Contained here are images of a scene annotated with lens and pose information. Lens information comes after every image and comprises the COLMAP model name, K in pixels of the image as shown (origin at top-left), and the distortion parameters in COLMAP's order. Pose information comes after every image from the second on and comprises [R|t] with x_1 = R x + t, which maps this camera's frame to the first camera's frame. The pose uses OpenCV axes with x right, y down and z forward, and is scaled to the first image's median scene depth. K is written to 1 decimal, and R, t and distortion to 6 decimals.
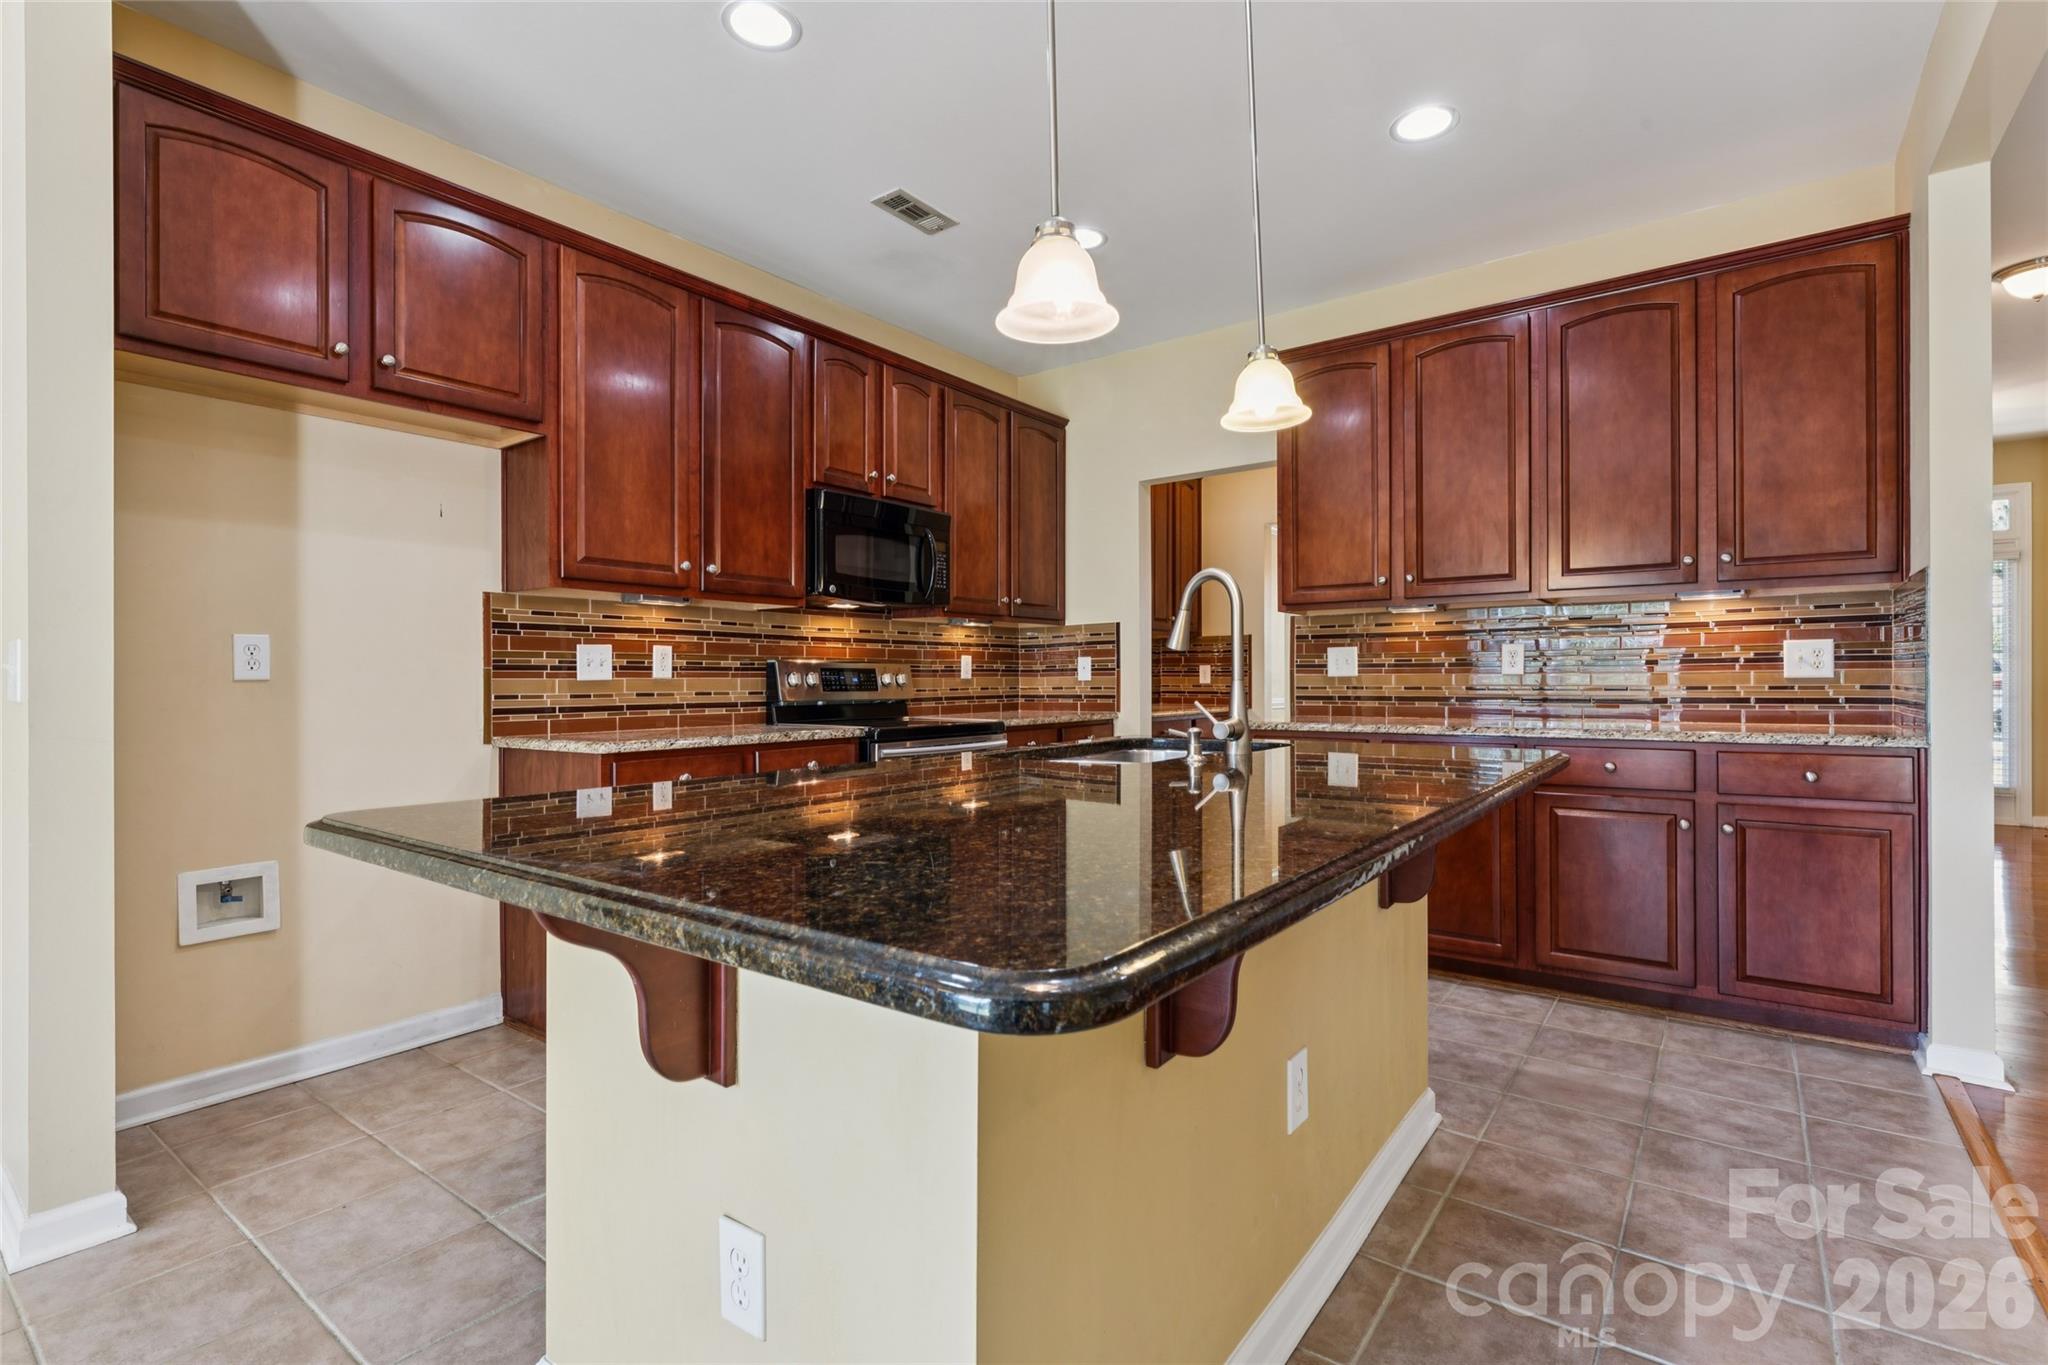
lens RADIAL K [[945.3, 0, 1022.3], [0, 945.3, 684.0], [0, 0, 1]] dist [0.000869, 0.000268]
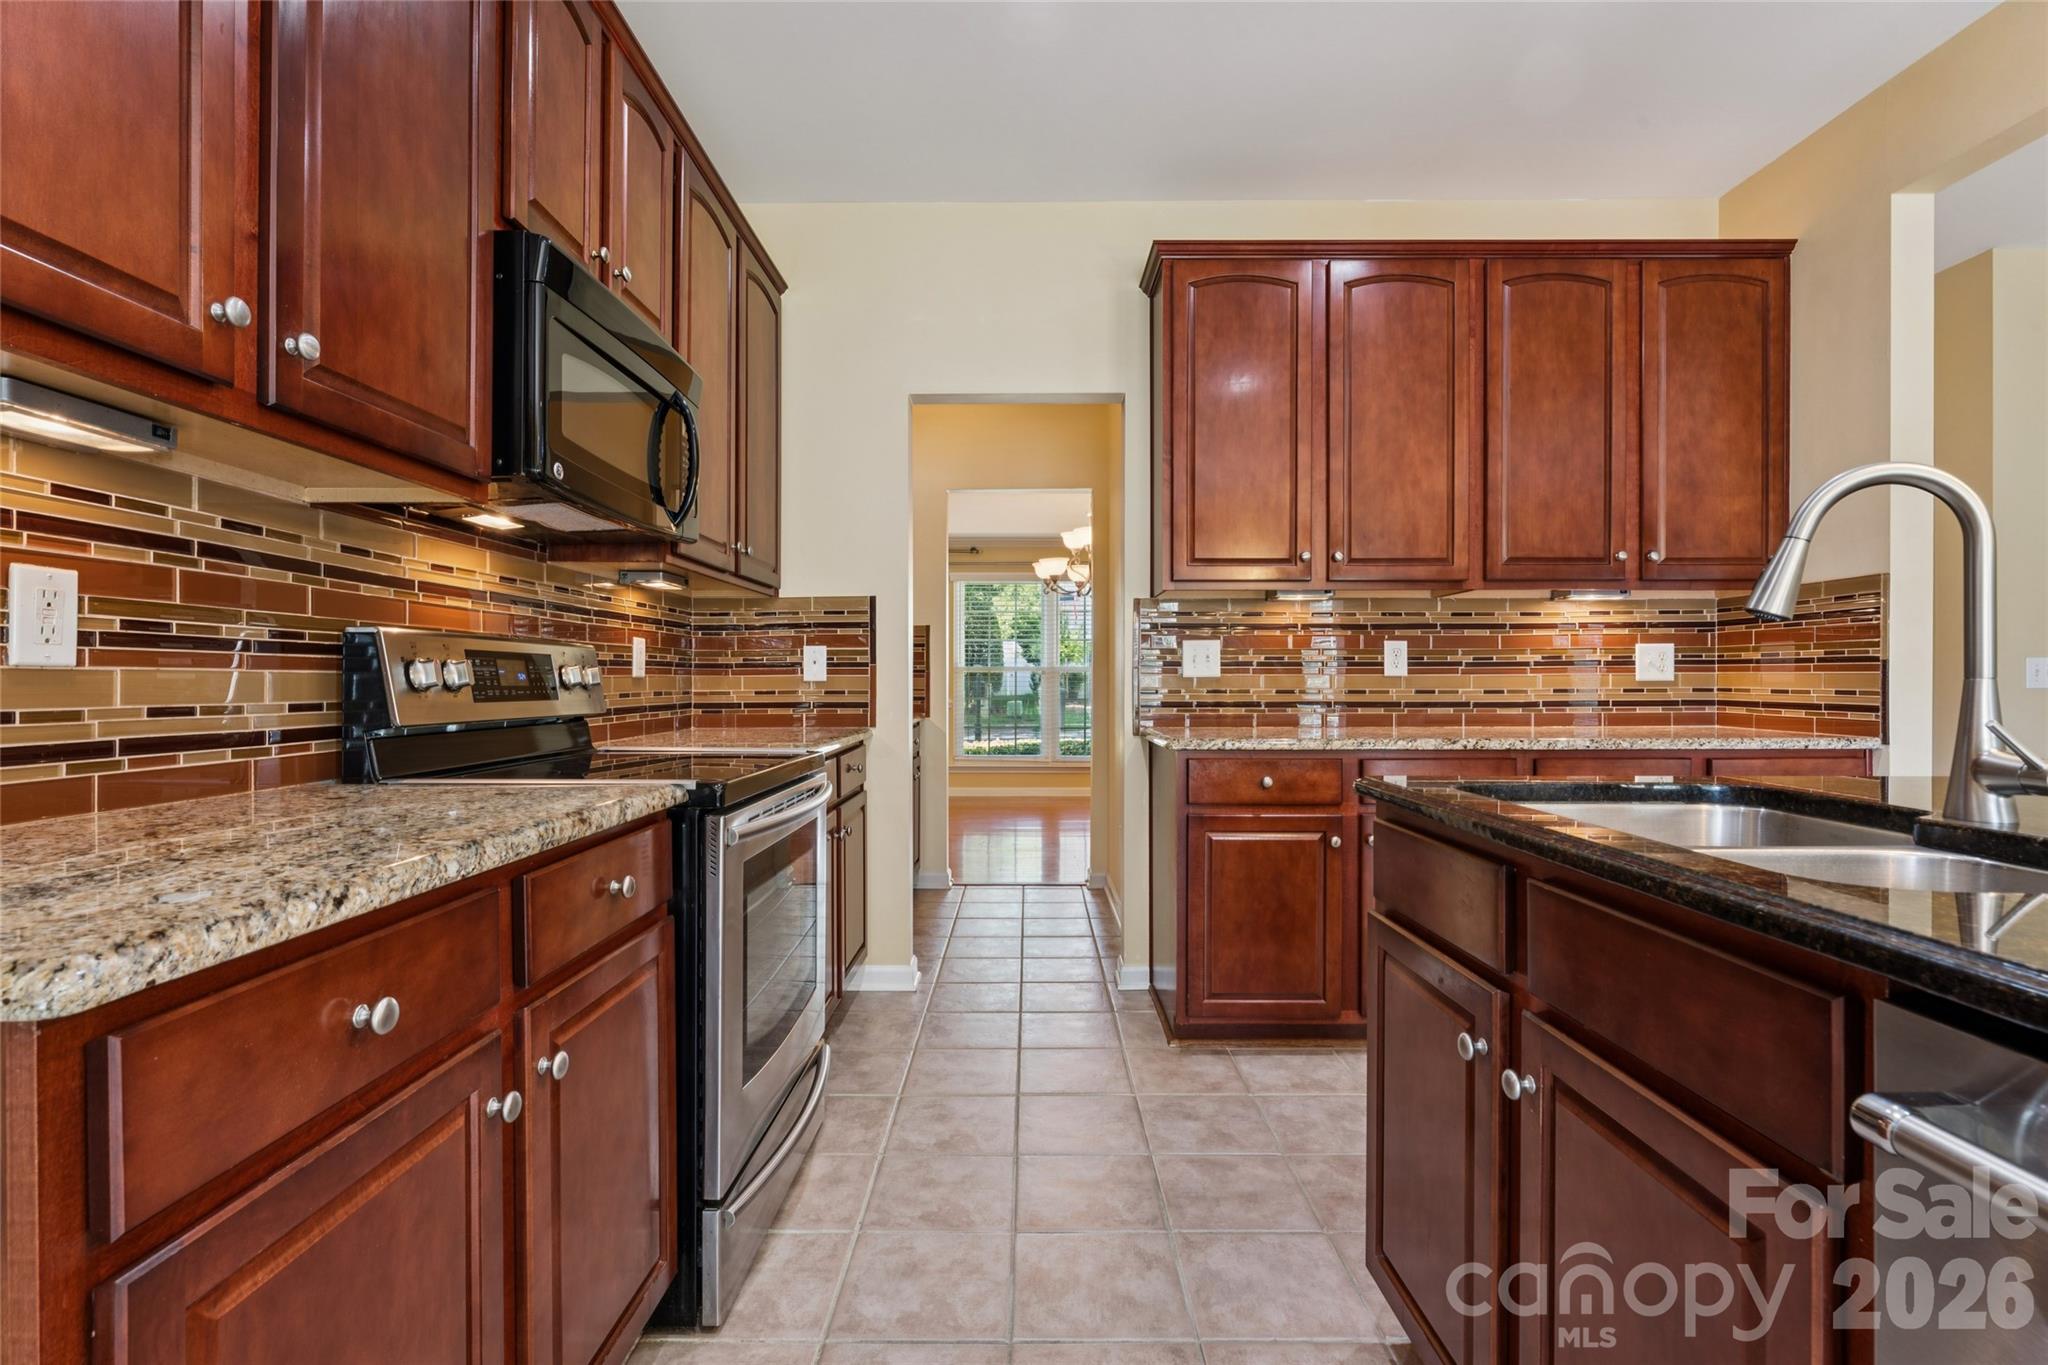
lens RADIAL K [[945.3, 0, 1022.3], [0, 945.3, 684.0], [0, 0, 1]] dist [0.000869, 0.000268]
pose [[0.803250, 0.002731, 0.595636, -0.298615], [-0.000716, 0.999993, -0.003620, 0.000912], [-0.595642, 0.002482, 0.803246, 0.527925]]
